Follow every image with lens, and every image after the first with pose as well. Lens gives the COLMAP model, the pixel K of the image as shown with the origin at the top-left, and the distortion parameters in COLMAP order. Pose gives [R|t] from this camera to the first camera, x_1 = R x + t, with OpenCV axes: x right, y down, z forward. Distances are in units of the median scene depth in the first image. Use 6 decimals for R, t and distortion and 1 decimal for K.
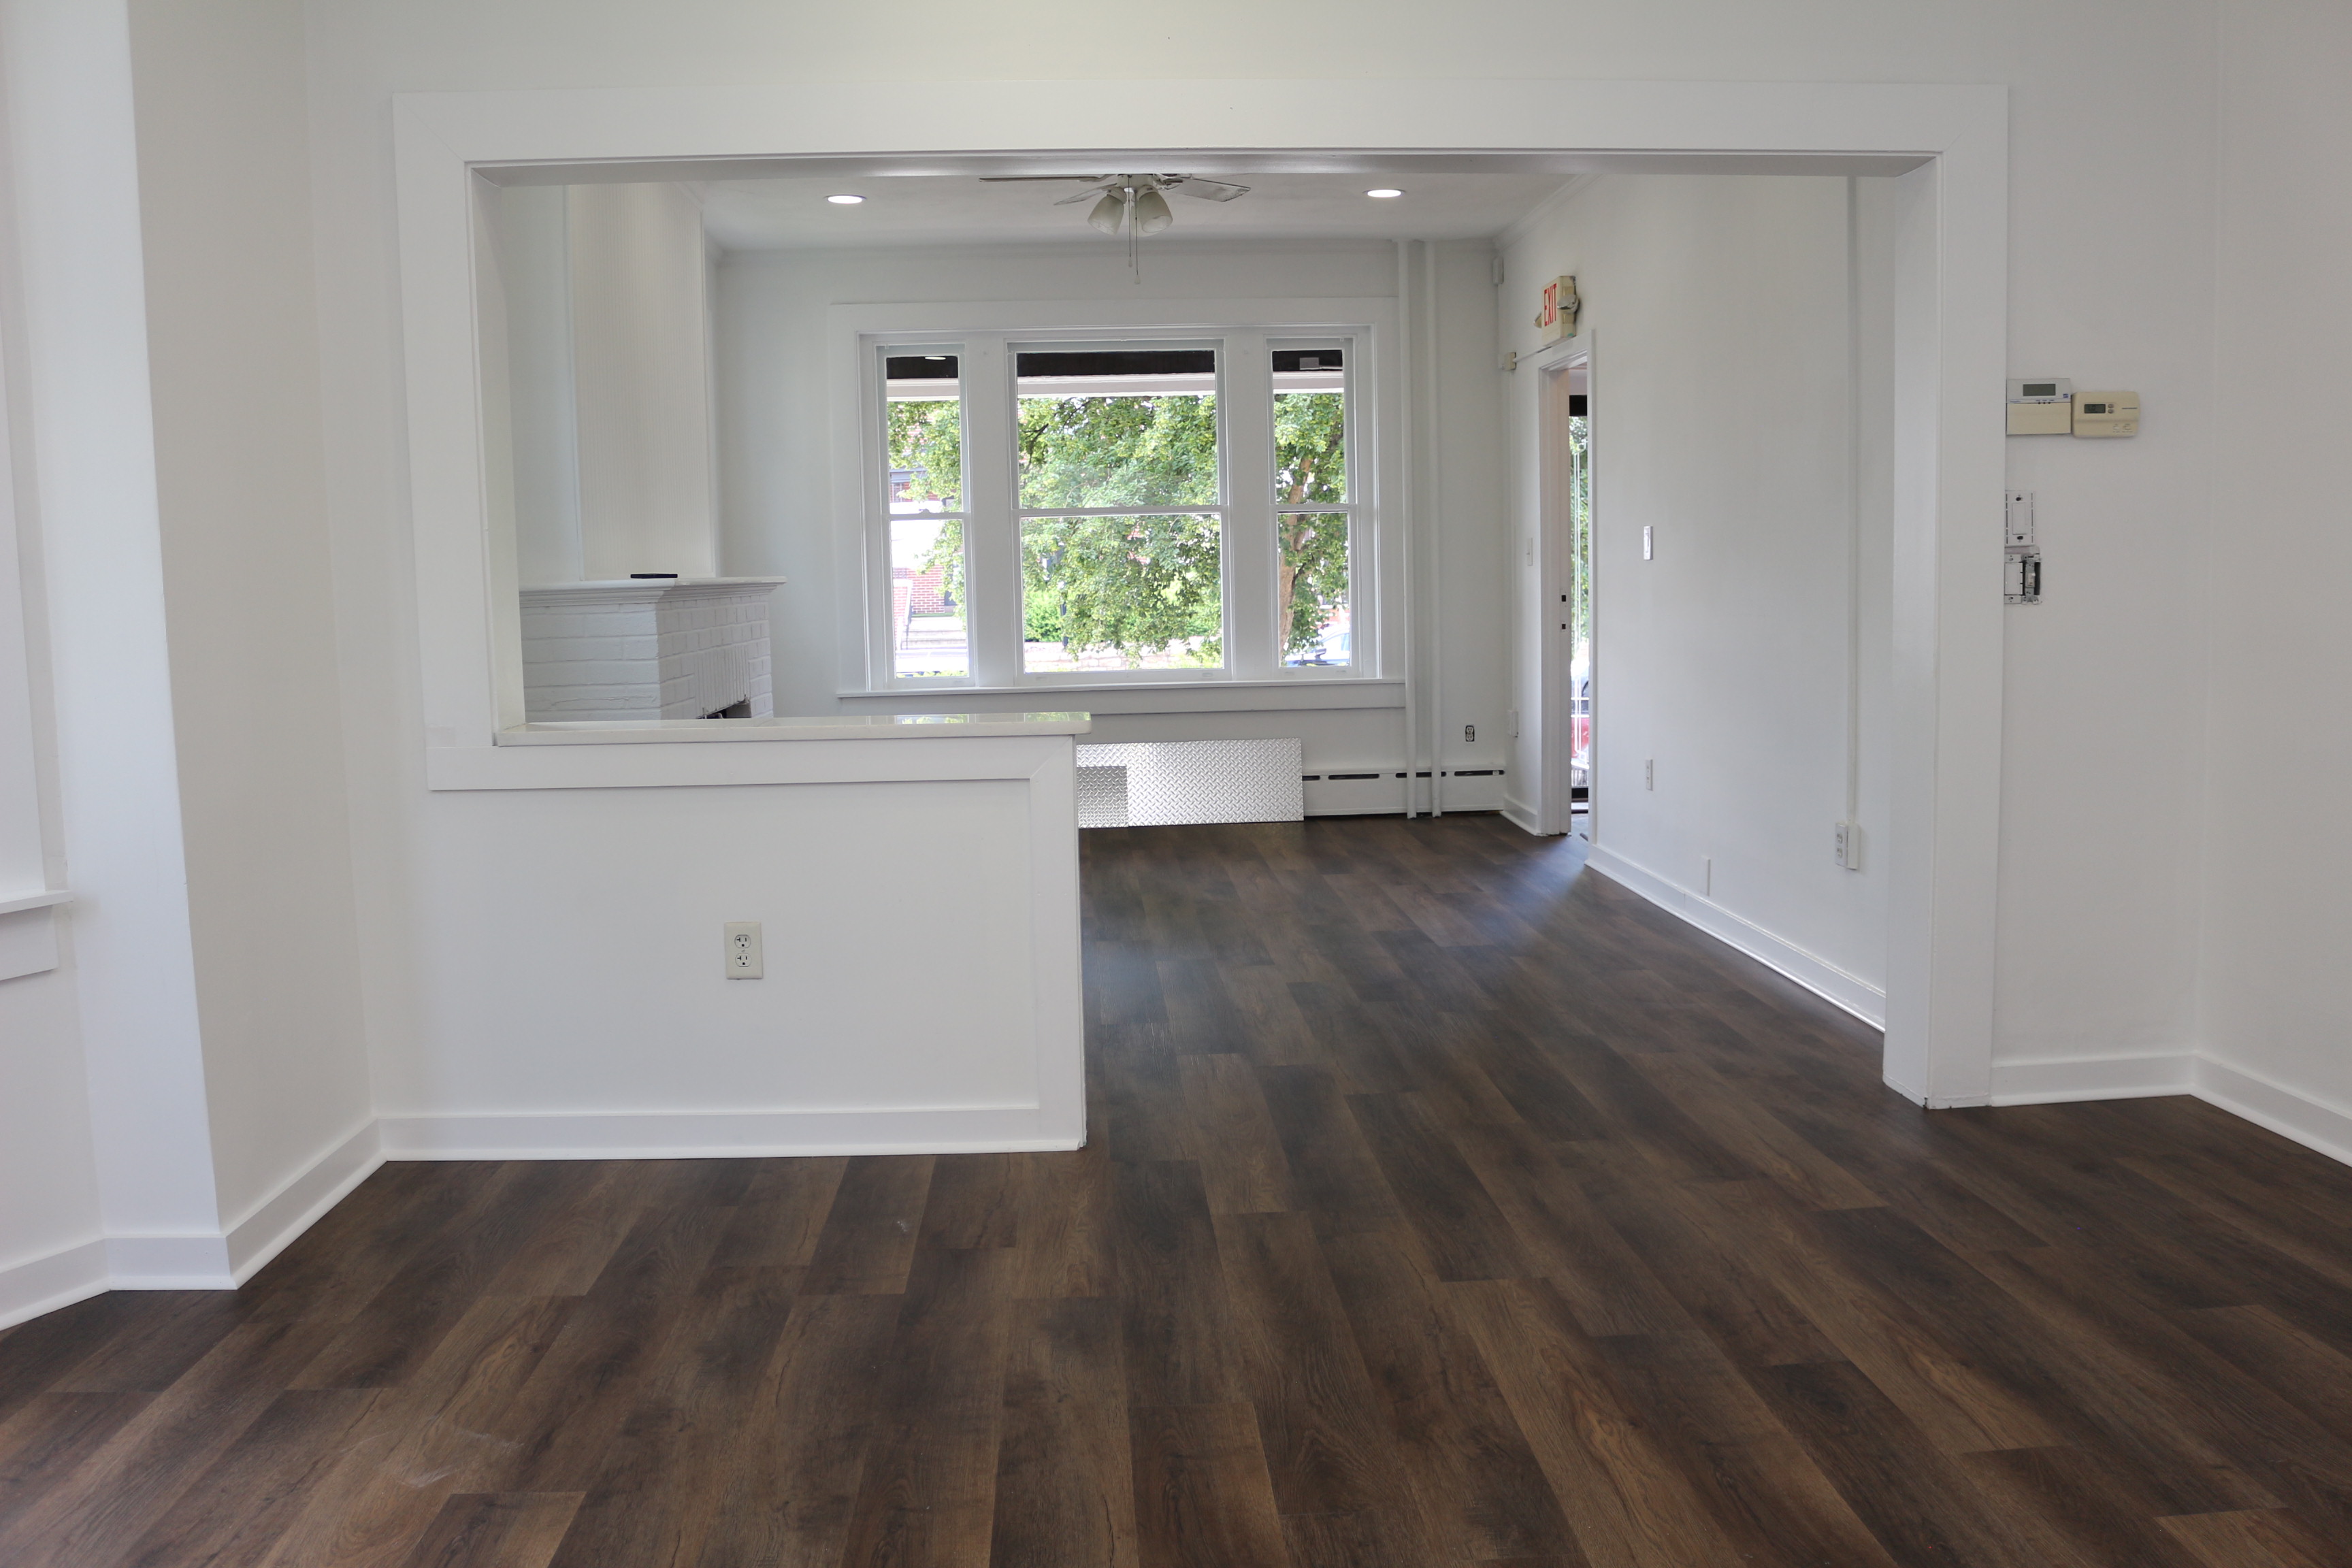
lens RADIAL K [[1938.2, 0, 1181.8], [0, 1938.2, 796.8], [0, 0, 1]] dist [-0.157174, 0.126366]
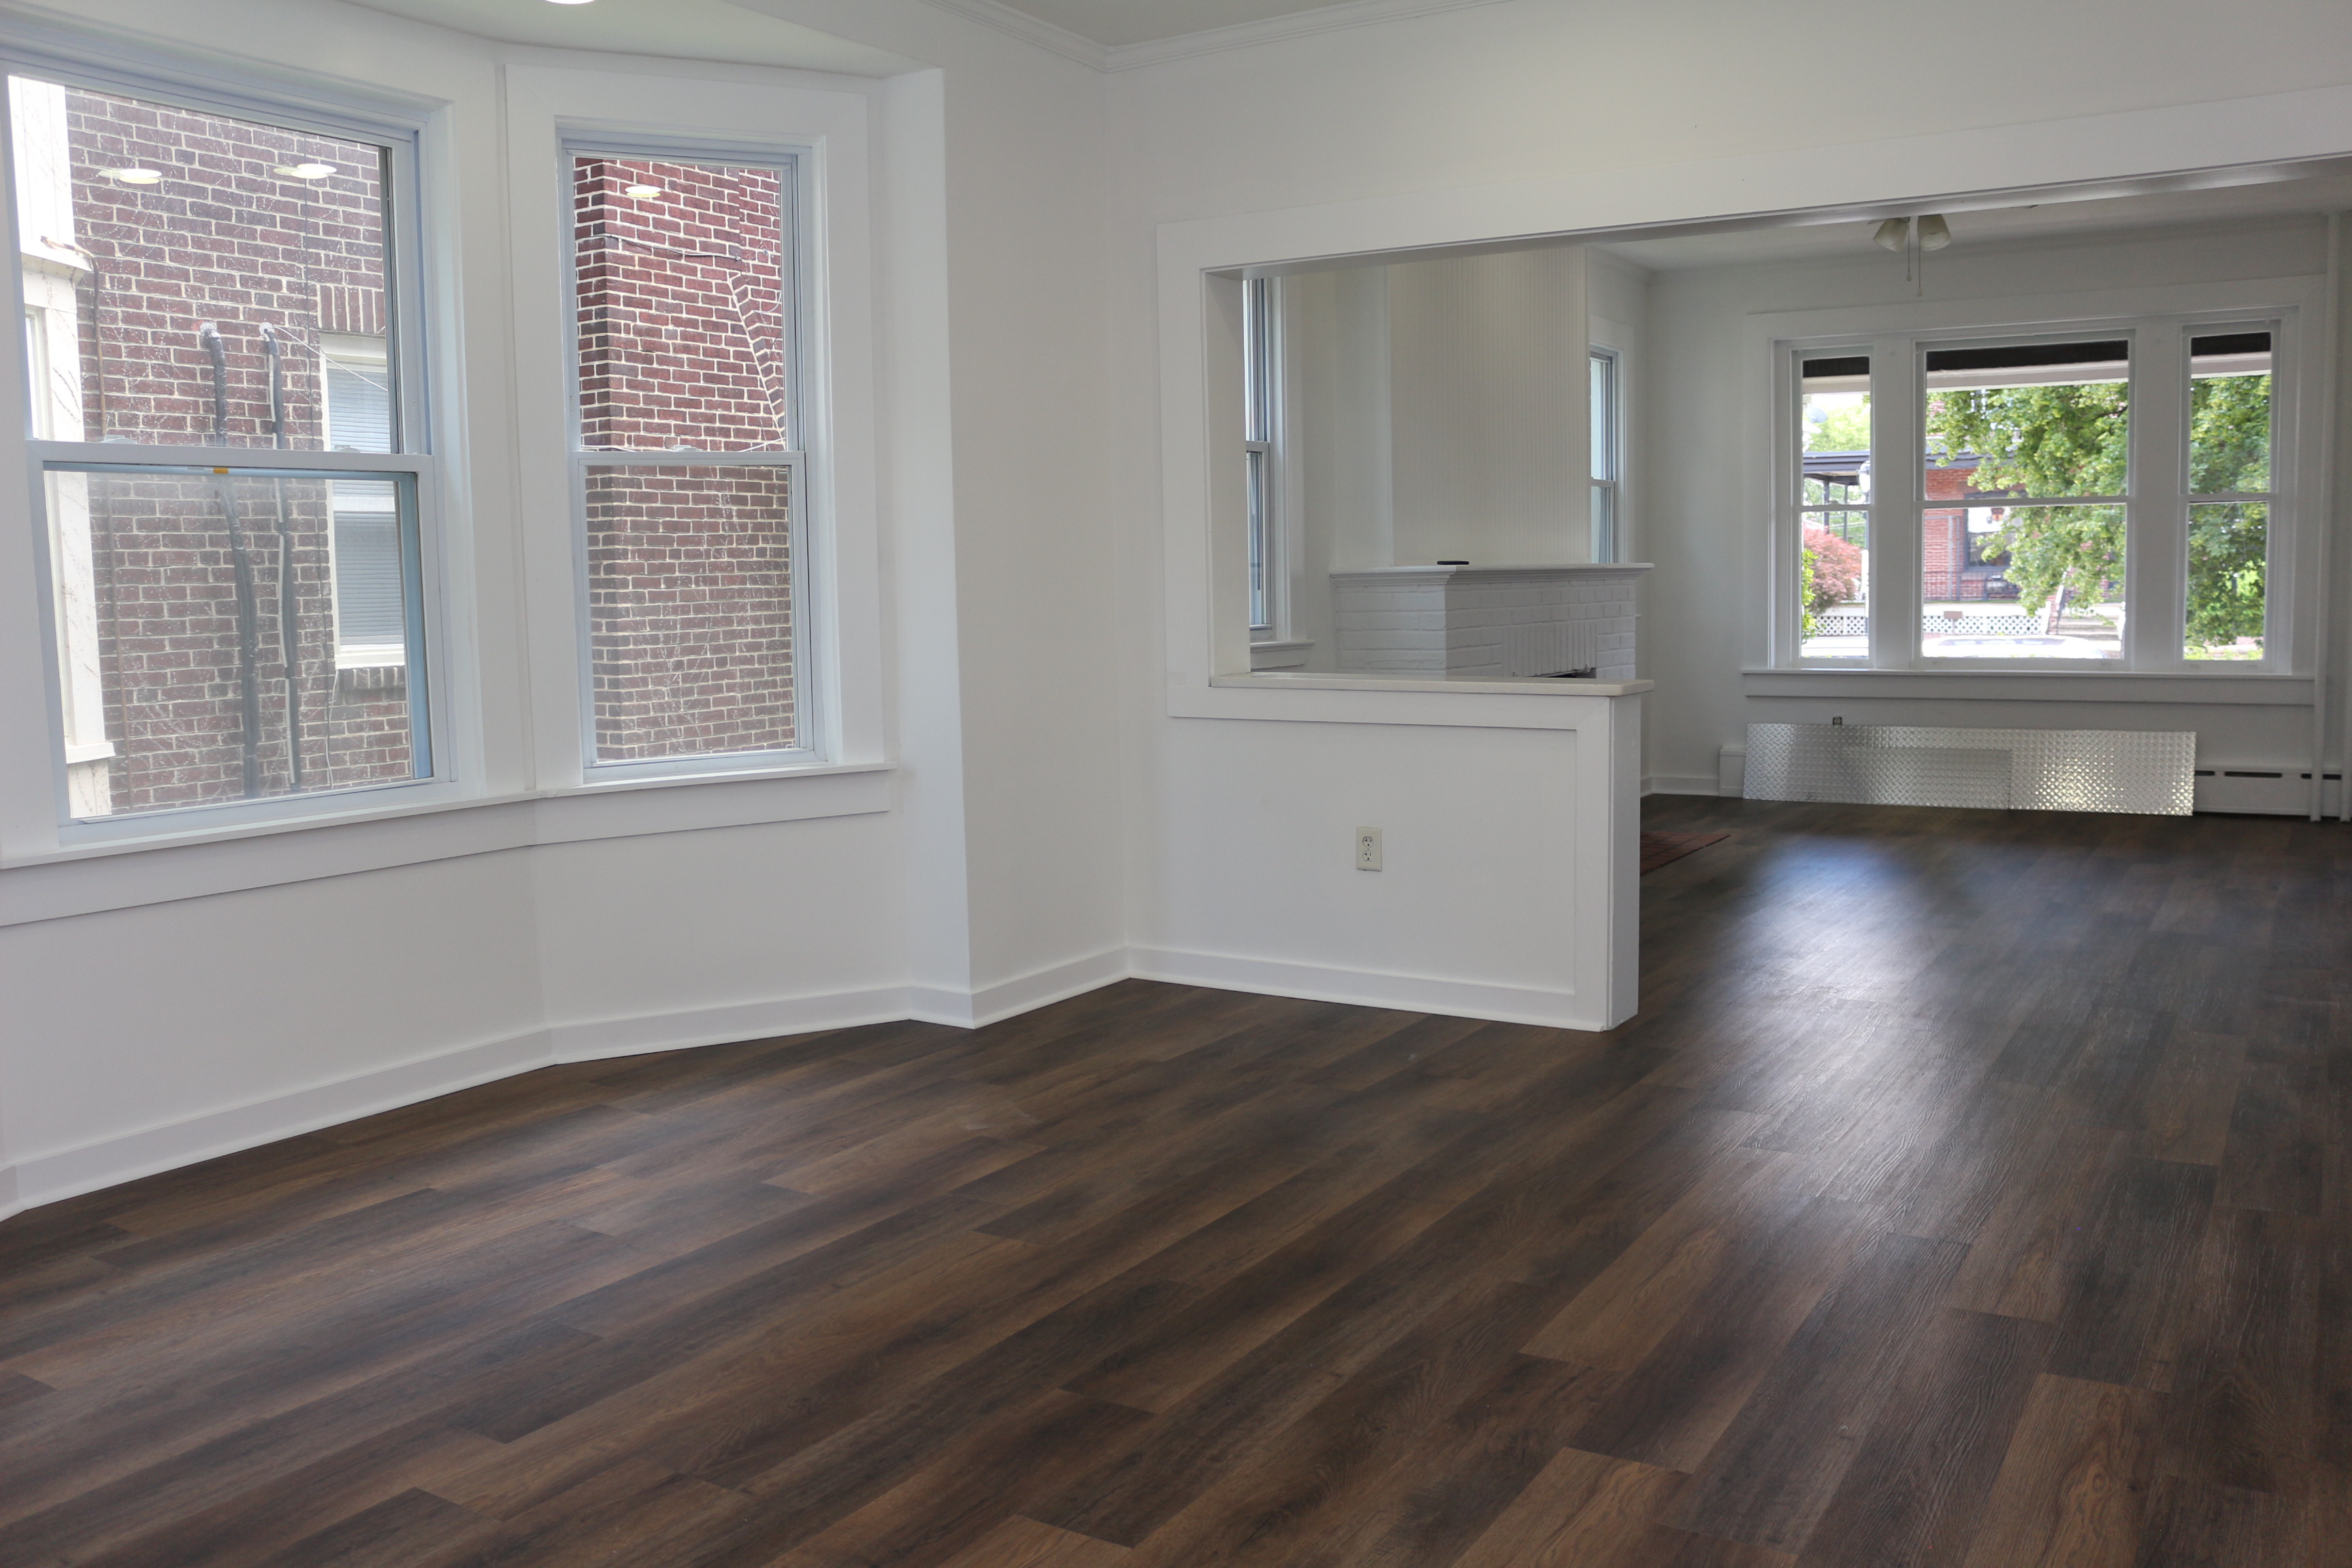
lens RADIAL K [[1938.2, 0, 1181.8], [0, 1938.2, 796.8], [0, 0, 1]] dist [-0.157174, 0.126366]
pose [[0.818934, 0.067113, -0.569950, 0.420756], [-0.060747, 0.997696, 0.030197, 0.011691], [0.570664, 0.009893, 0.821124, -0.168780]]
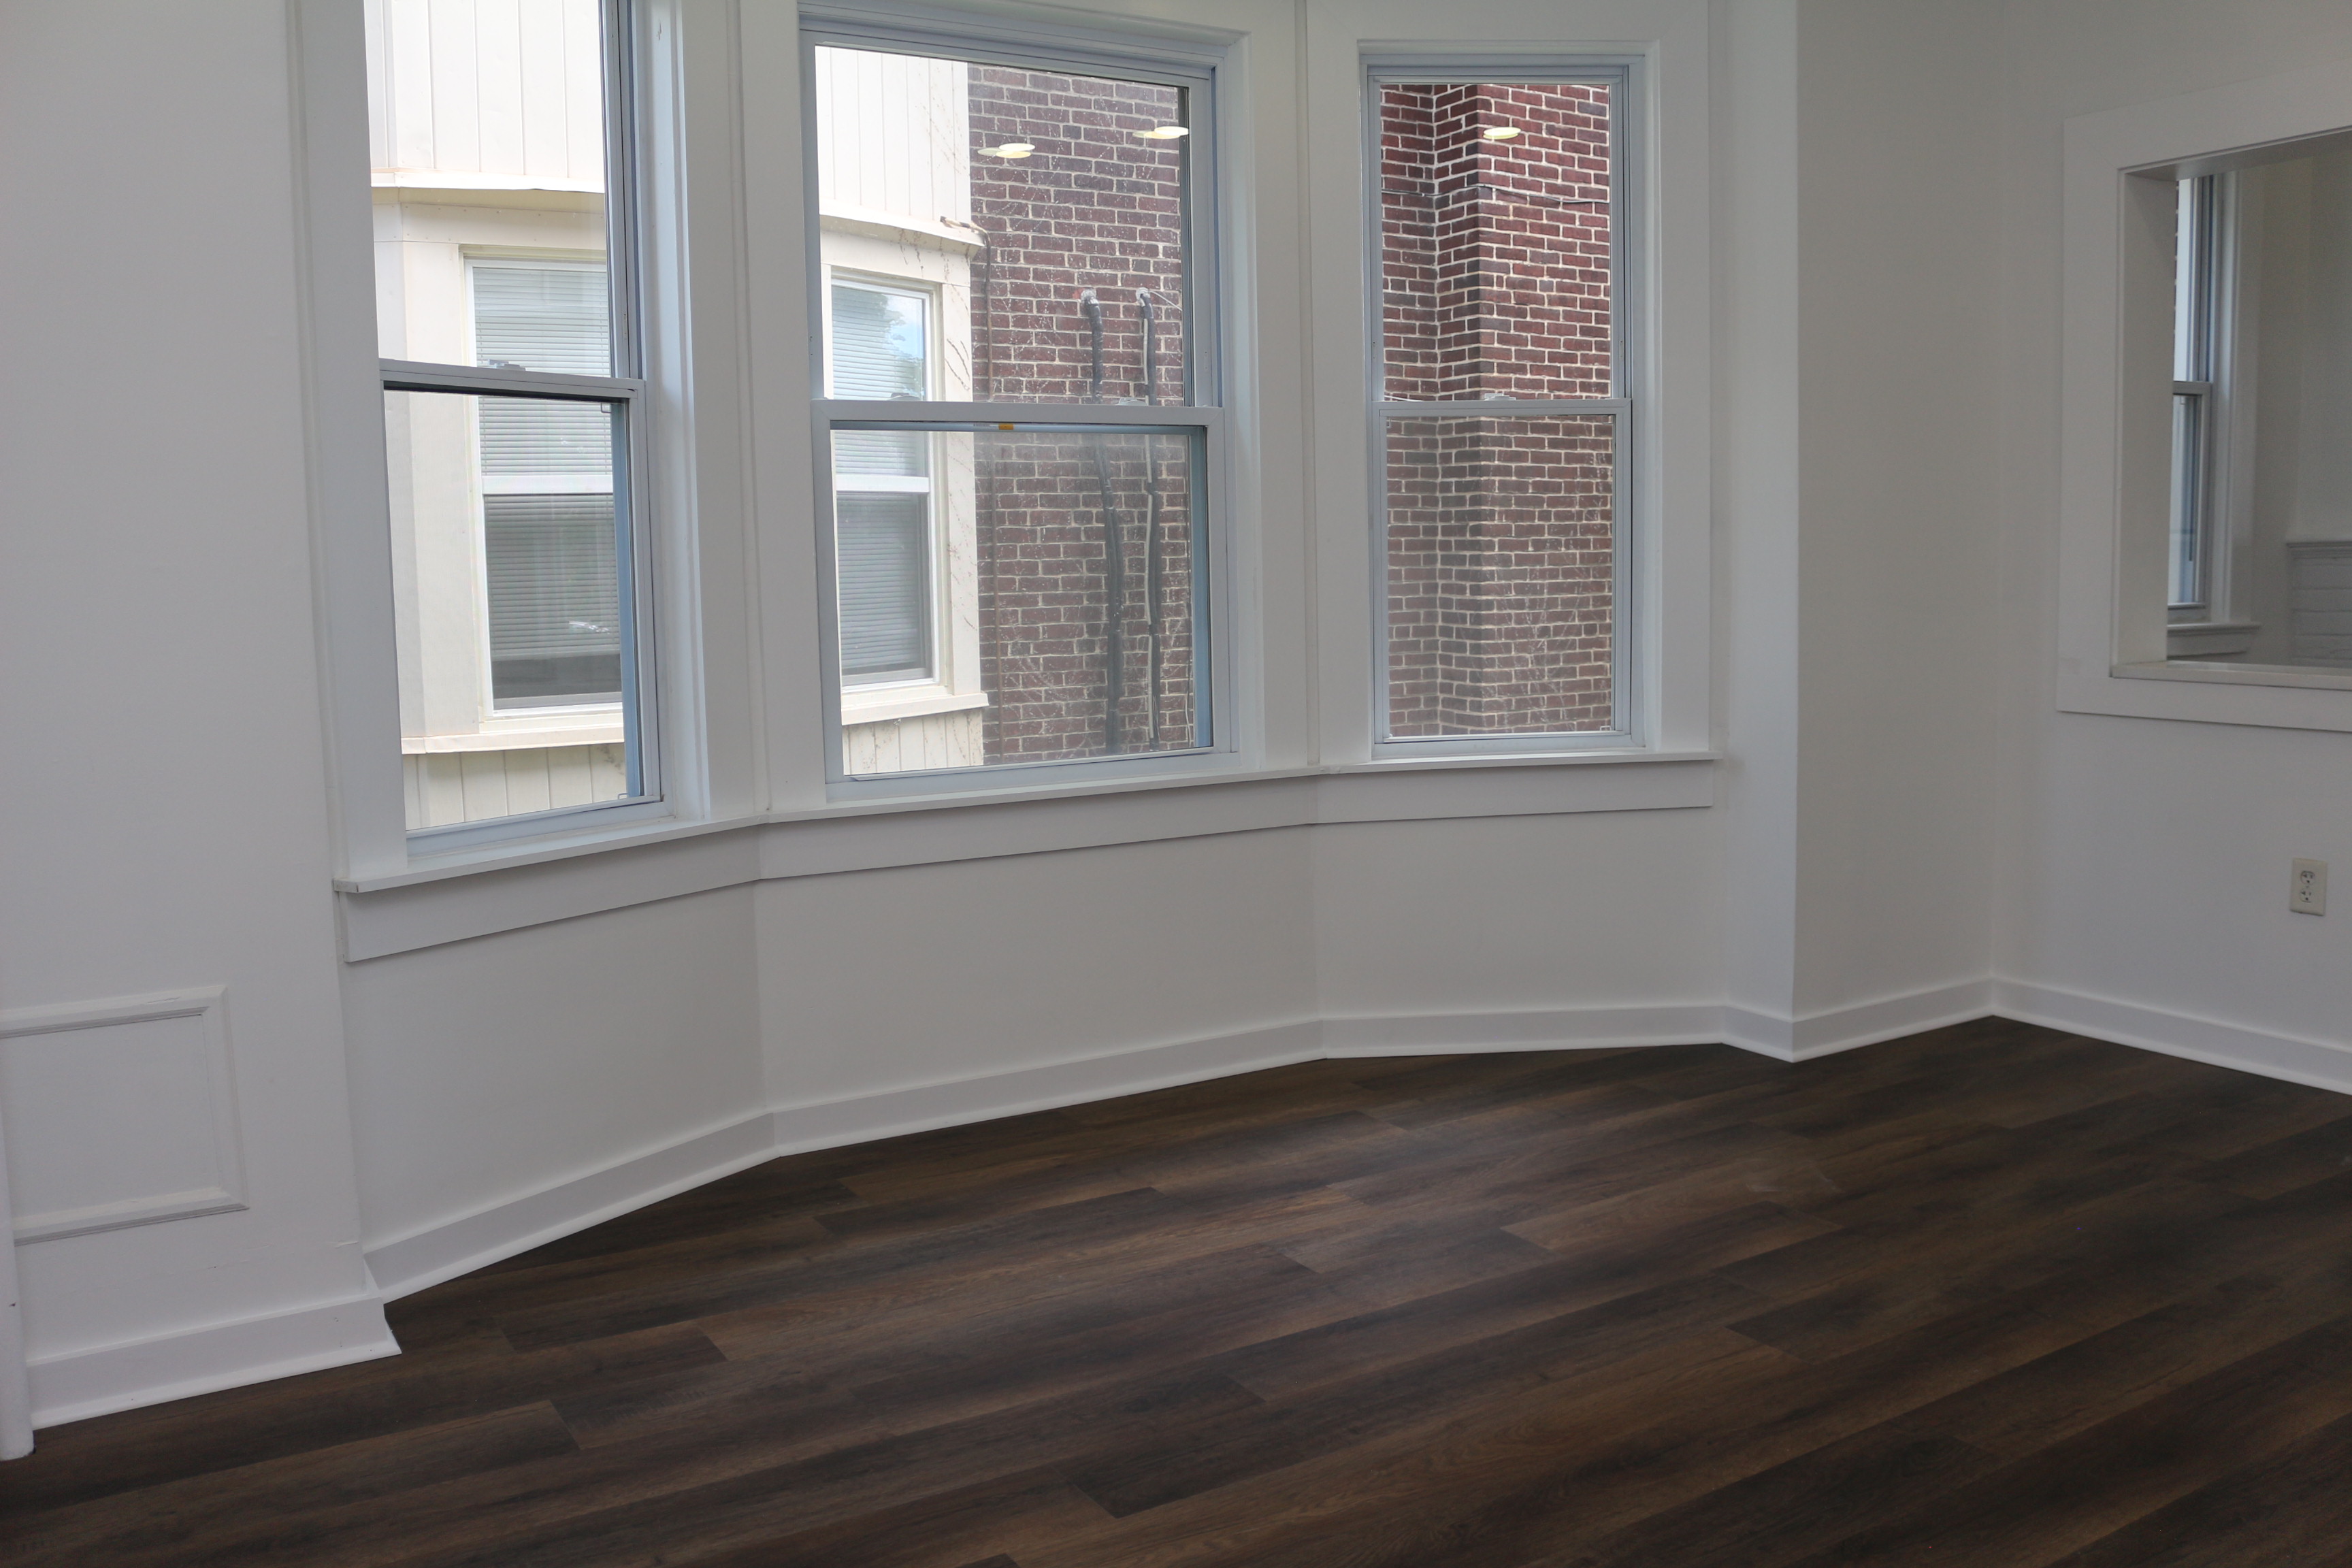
lens RADIAL K [[1938.2, 0, 1181.8], [0, 1938.2, 796.8], [0, 0, 1]] dist [-0.157174, 0.126366]
pose [[0.470242, 0.114784, -0.875041, 0.366541], [-0.086771, 0.992715, 0.083590, -0.000761], [0.878261, 0.036621, 0.476777, -0.033925]]
